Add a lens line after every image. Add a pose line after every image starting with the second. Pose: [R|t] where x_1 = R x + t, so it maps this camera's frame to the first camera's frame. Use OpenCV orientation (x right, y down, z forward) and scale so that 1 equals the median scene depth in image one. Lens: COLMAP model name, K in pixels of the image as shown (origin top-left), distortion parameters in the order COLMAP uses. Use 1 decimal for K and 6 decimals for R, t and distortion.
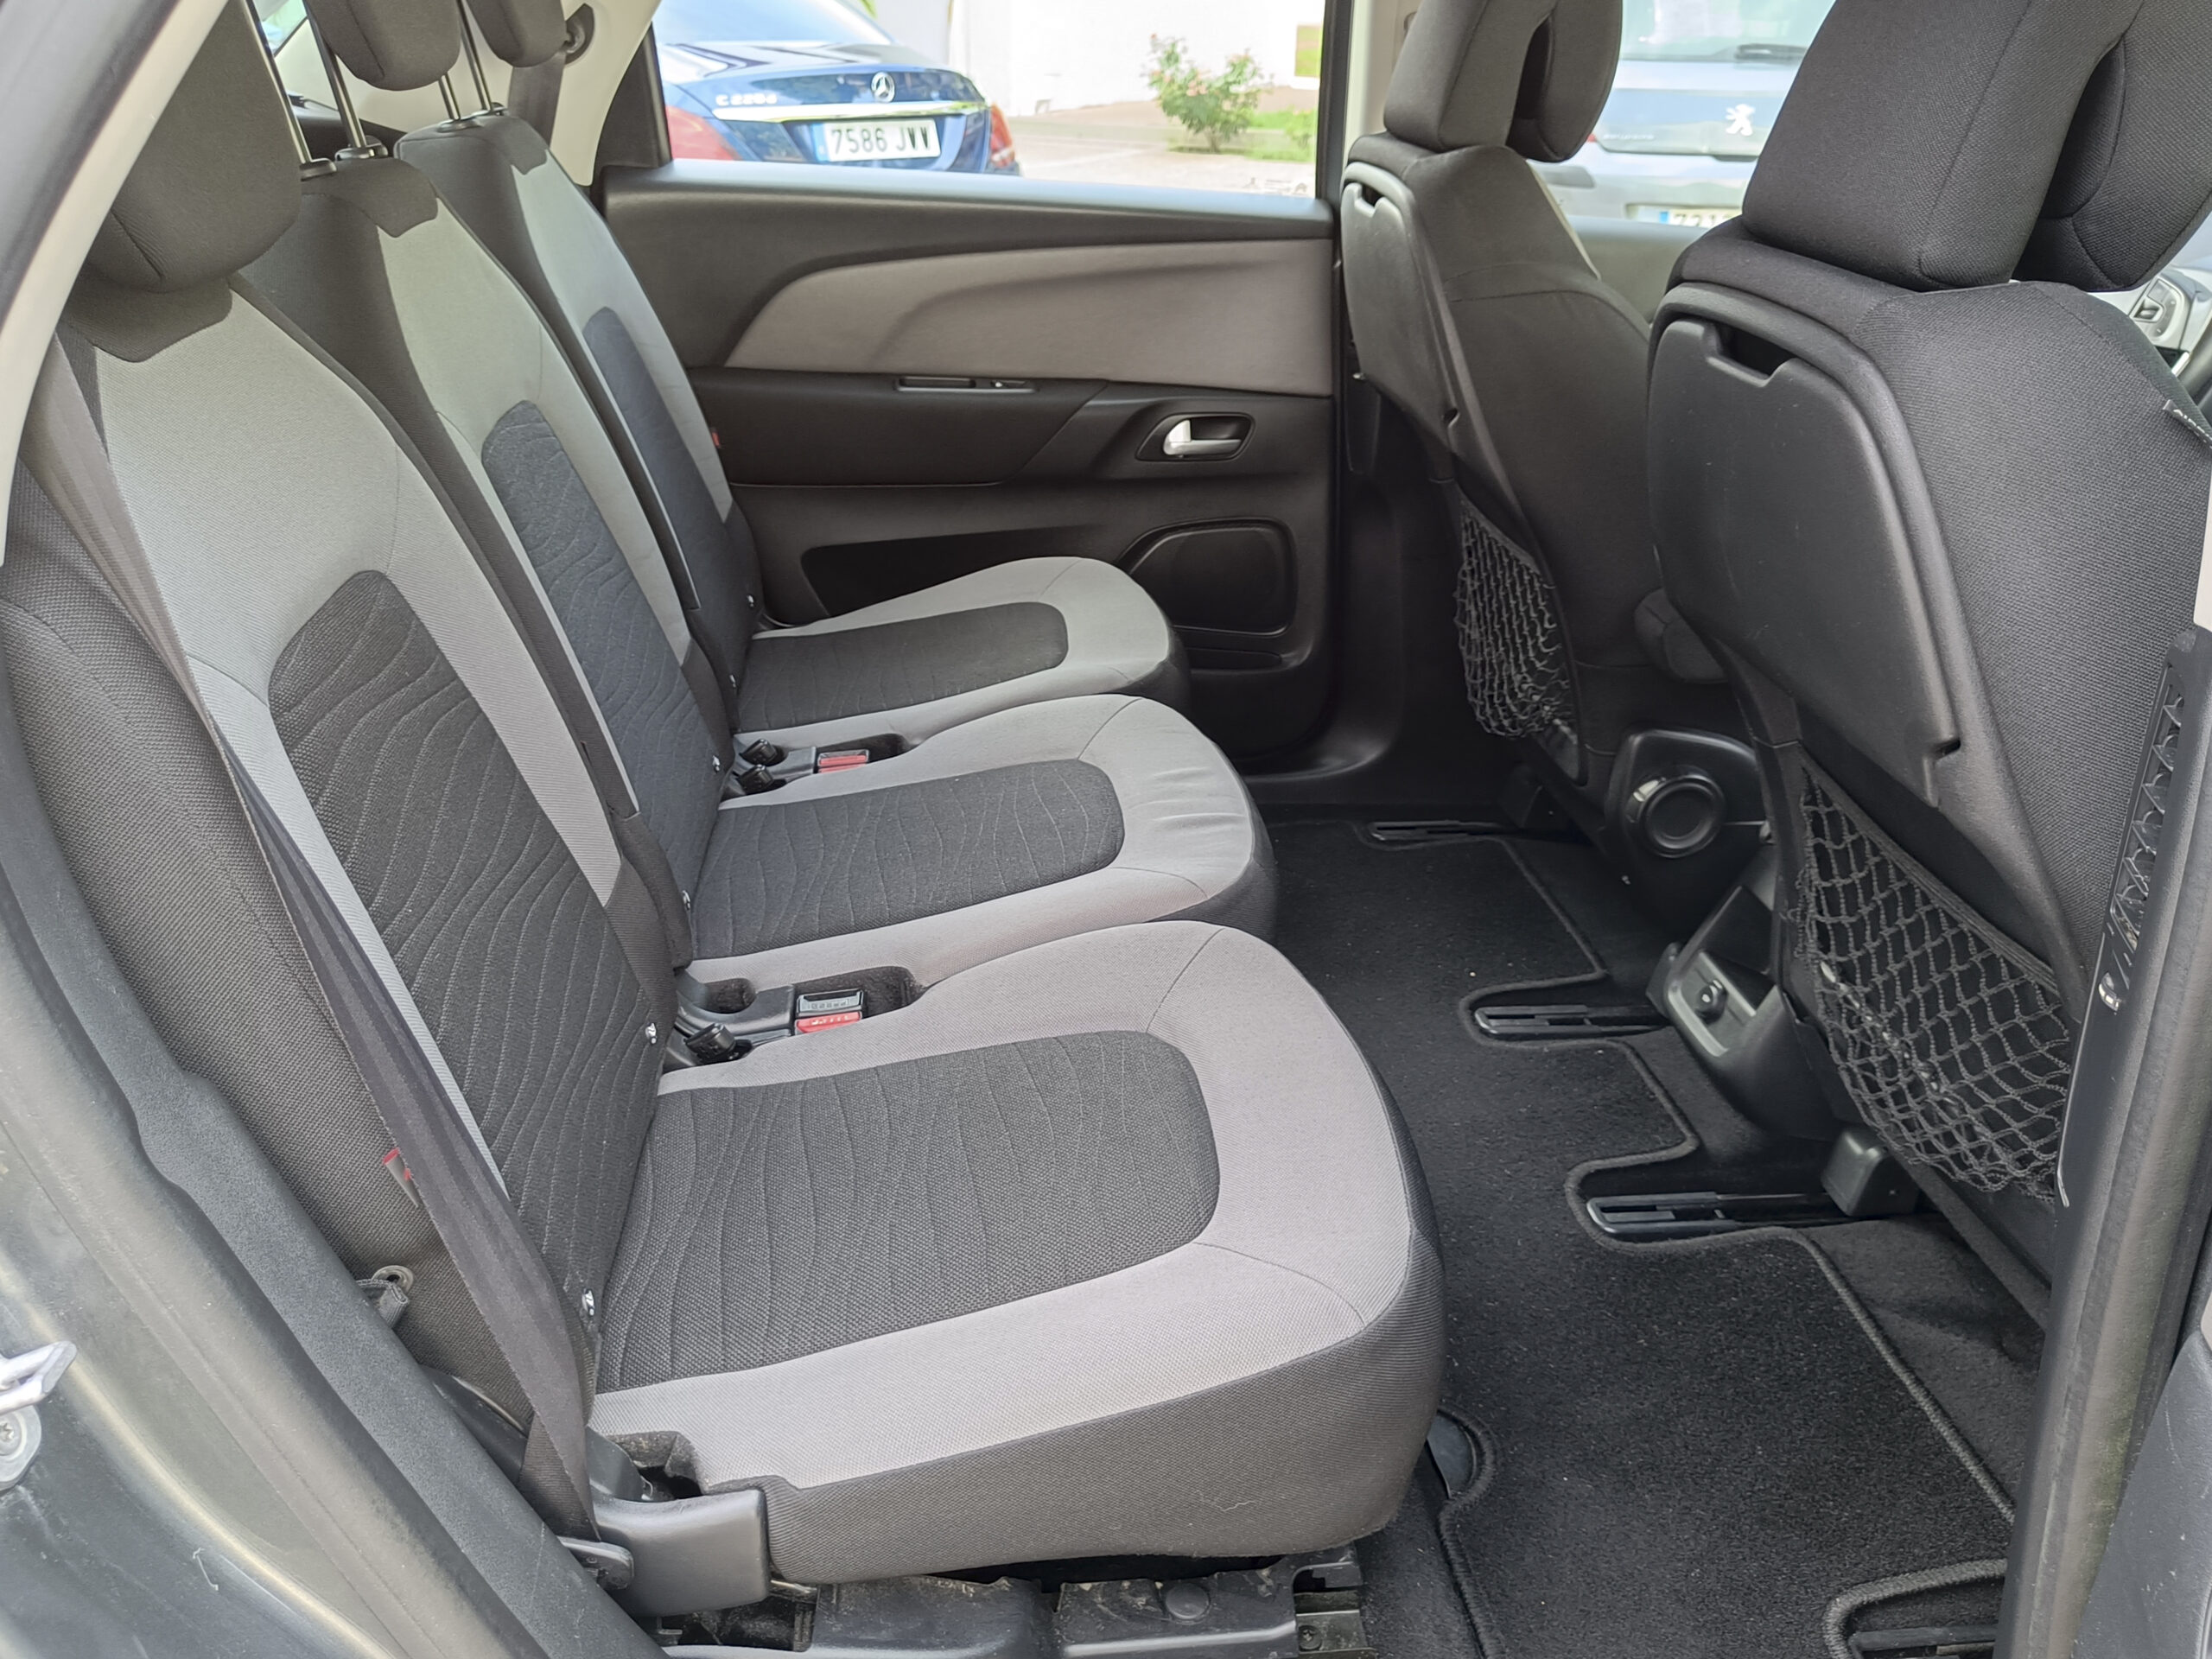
lens RADIAL K [[1781.1, 0, 1090.5], [0, 1781.1, 802.3], [0, 0, 1]] dist [-0.038107, 0.043241]
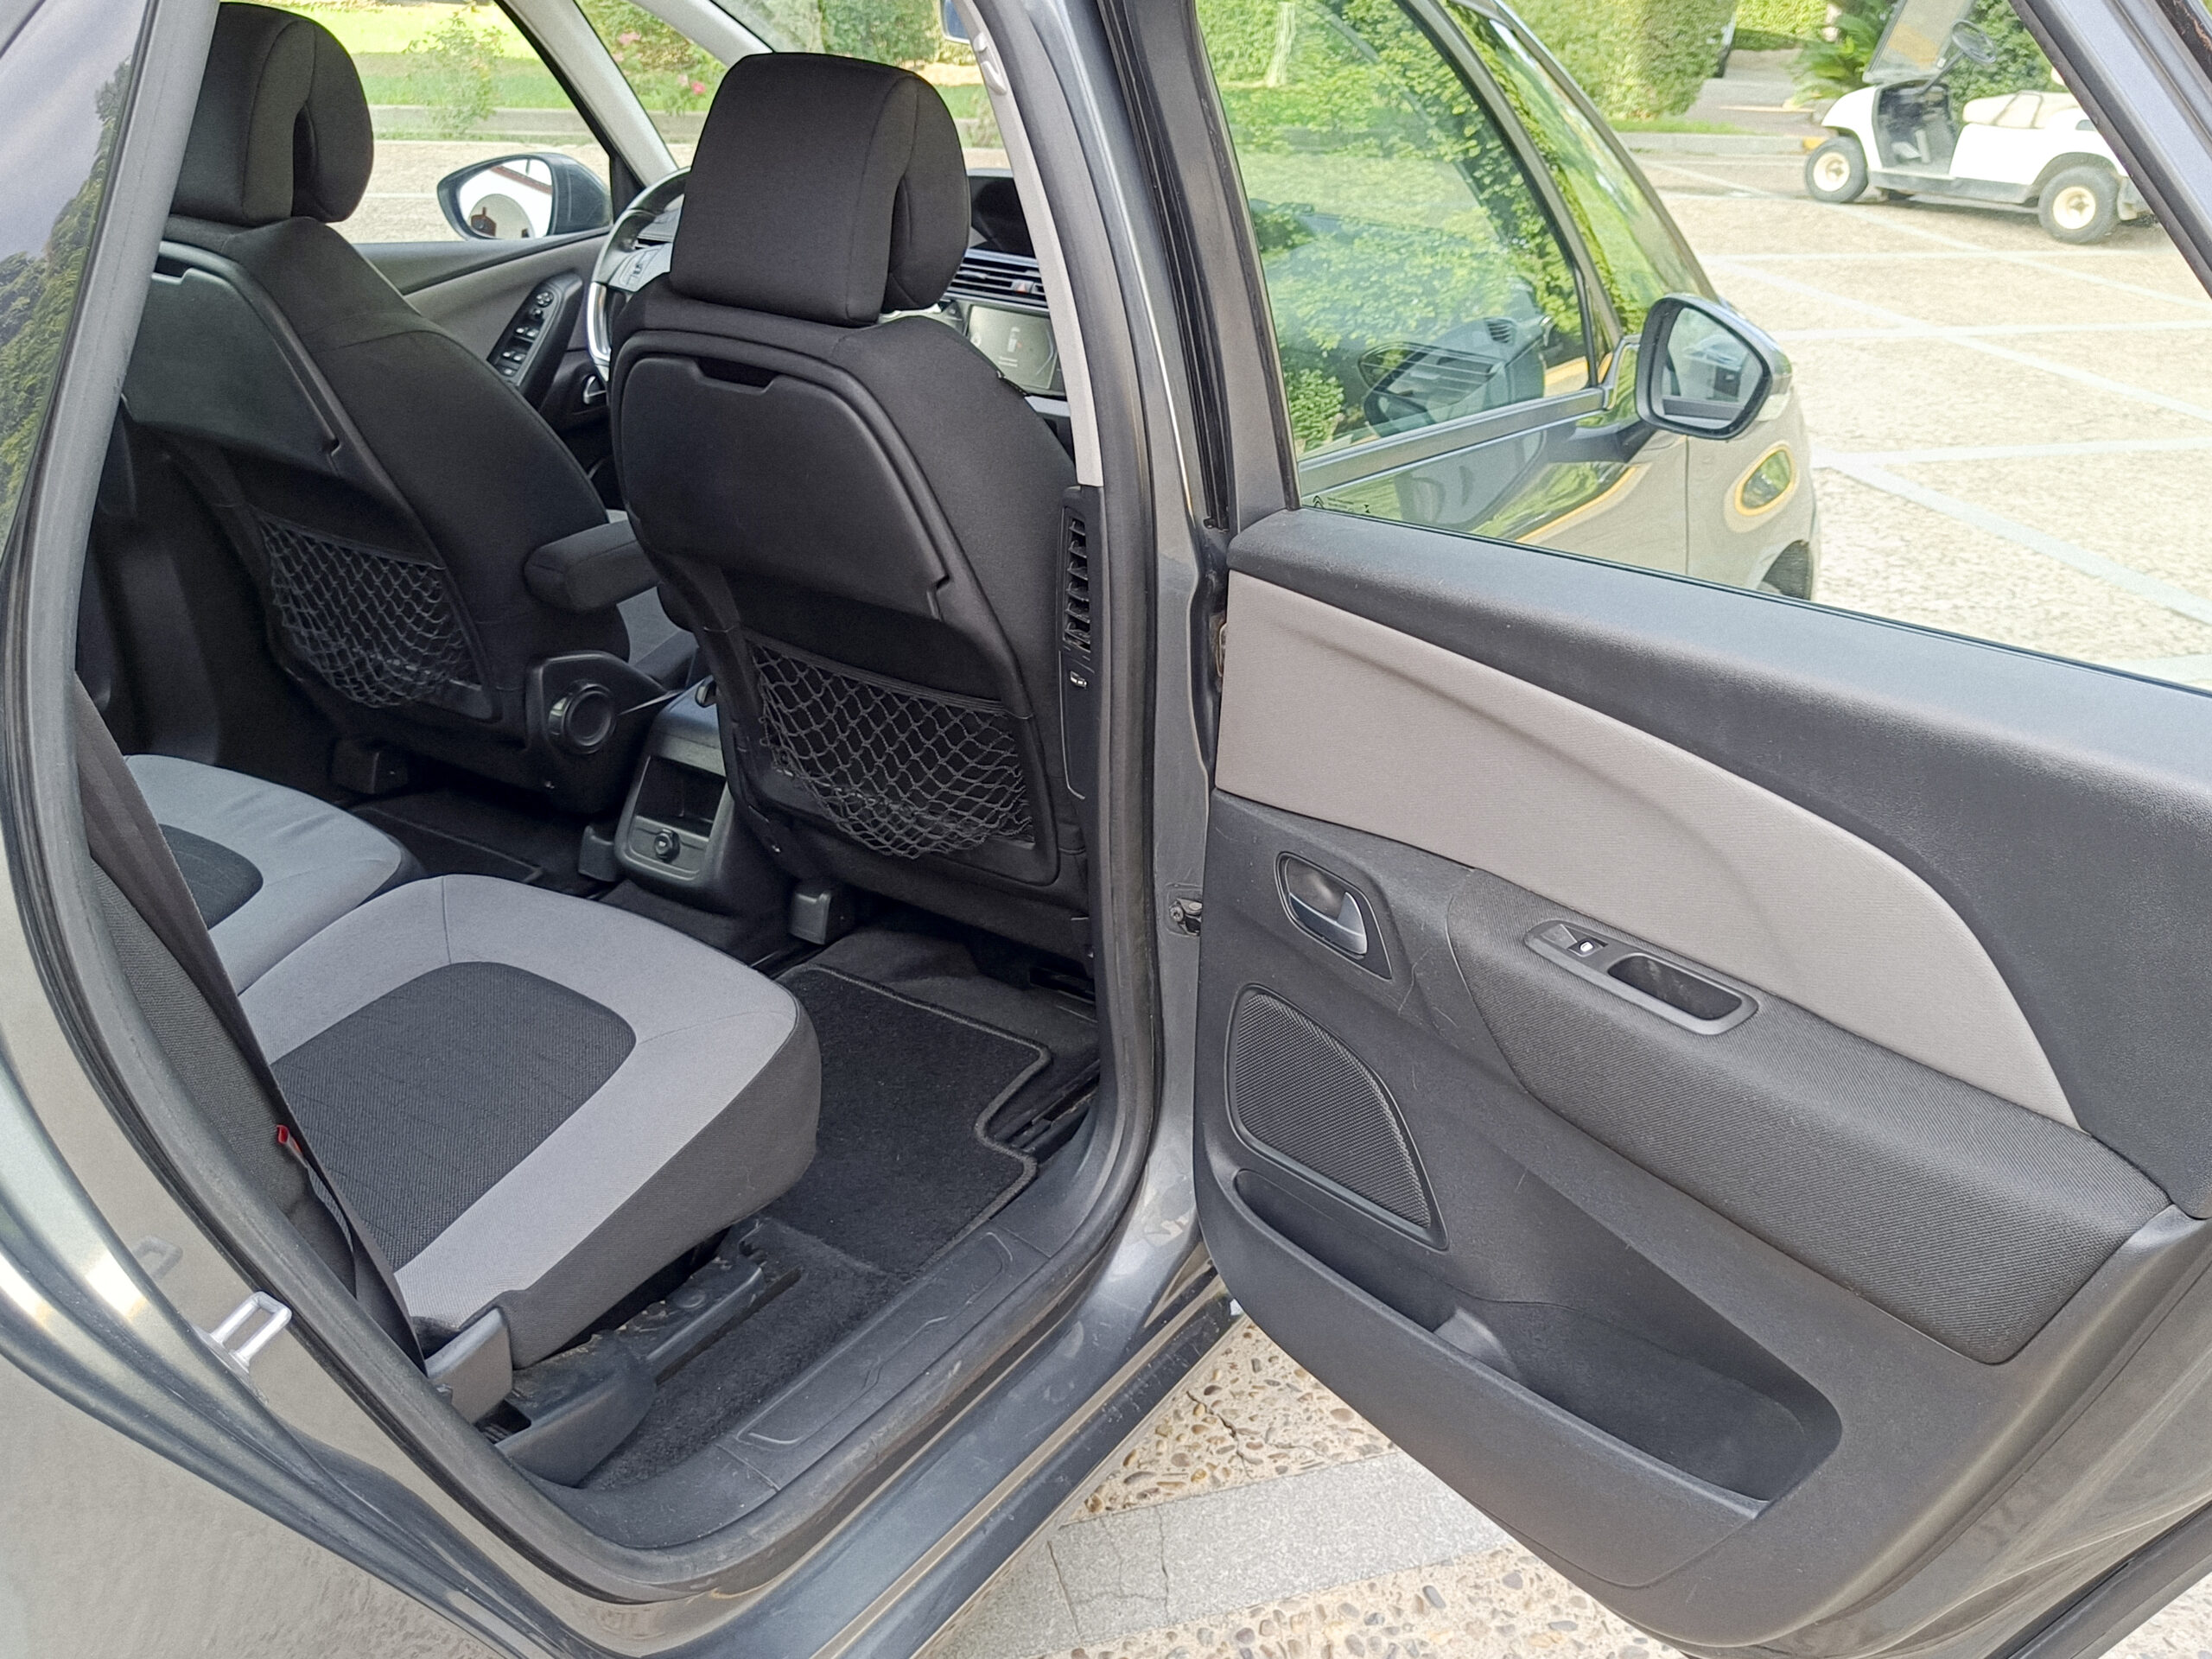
lens RADIAL K [[1865.6, 0, 1092.8], [0, 1865.6, 816.9], [0, 0, 1]] dist [-0.001579, -0.036362]
pose [[0.641959, -0.316022, 0.698583, -0.529110], [0.295455, 0.942707, 0.154952, -0.036394], [-0.707528, 0.106927, 0.698549, -0.248236]]
